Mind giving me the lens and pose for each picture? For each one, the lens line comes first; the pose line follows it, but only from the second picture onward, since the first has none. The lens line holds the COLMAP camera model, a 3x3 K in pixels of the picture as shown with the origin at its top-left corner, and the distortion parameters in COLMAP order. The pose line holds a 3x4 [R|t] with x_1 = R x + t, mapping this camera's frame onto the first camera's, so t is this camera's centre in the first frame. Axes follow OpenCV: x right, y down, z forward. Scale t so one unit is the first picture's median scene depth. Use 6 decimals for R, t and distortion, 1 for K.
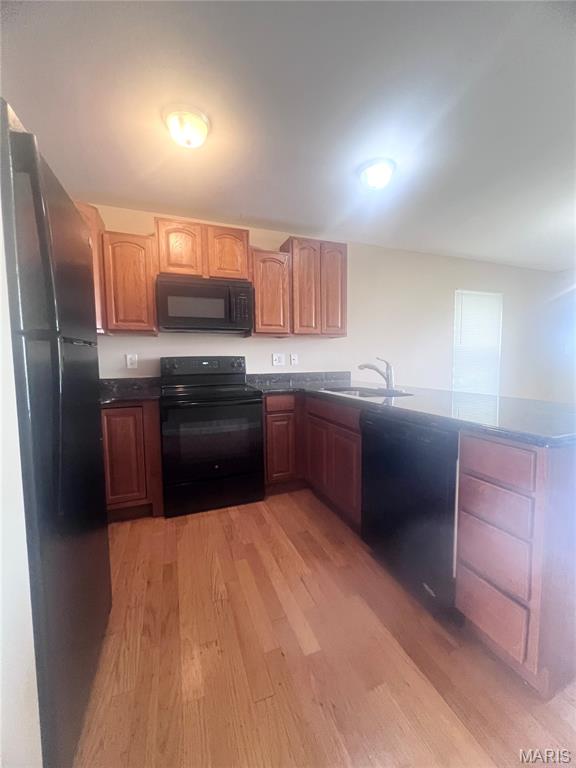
lens RADIAL K [[308.1, 0, 290.7], [0, 308.1, 381.9], [0, 0, 1]] dist [-0.001752, -0.000359]
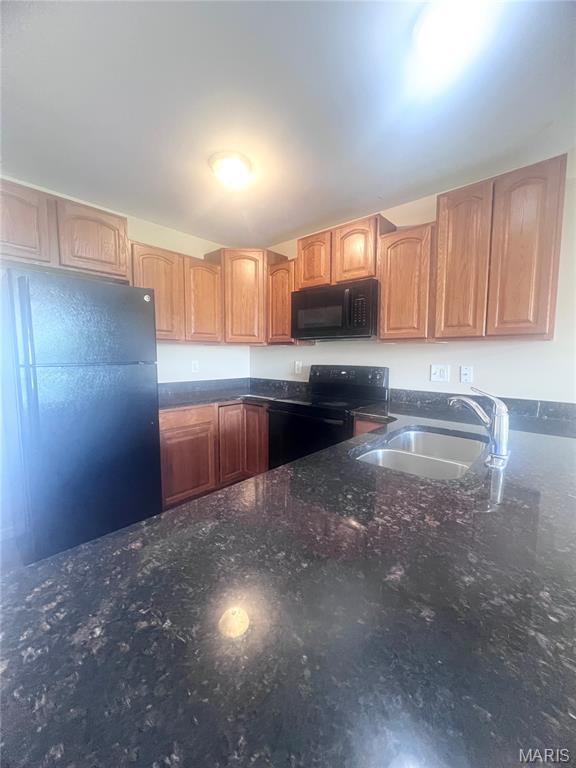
lens RADIAL K [[308.1, 0, 290.7], [0, 308.1, 381.9], [0, 0, 1]] dist [-0.001752, -0.000359]
pose [[0.460348, 0.091373, -0.883024, 0.490802], [-0.081924, 0.994817, 0.060232, -0.076450], [0.883950, 0.044613, 0.465447, 0.415030]]
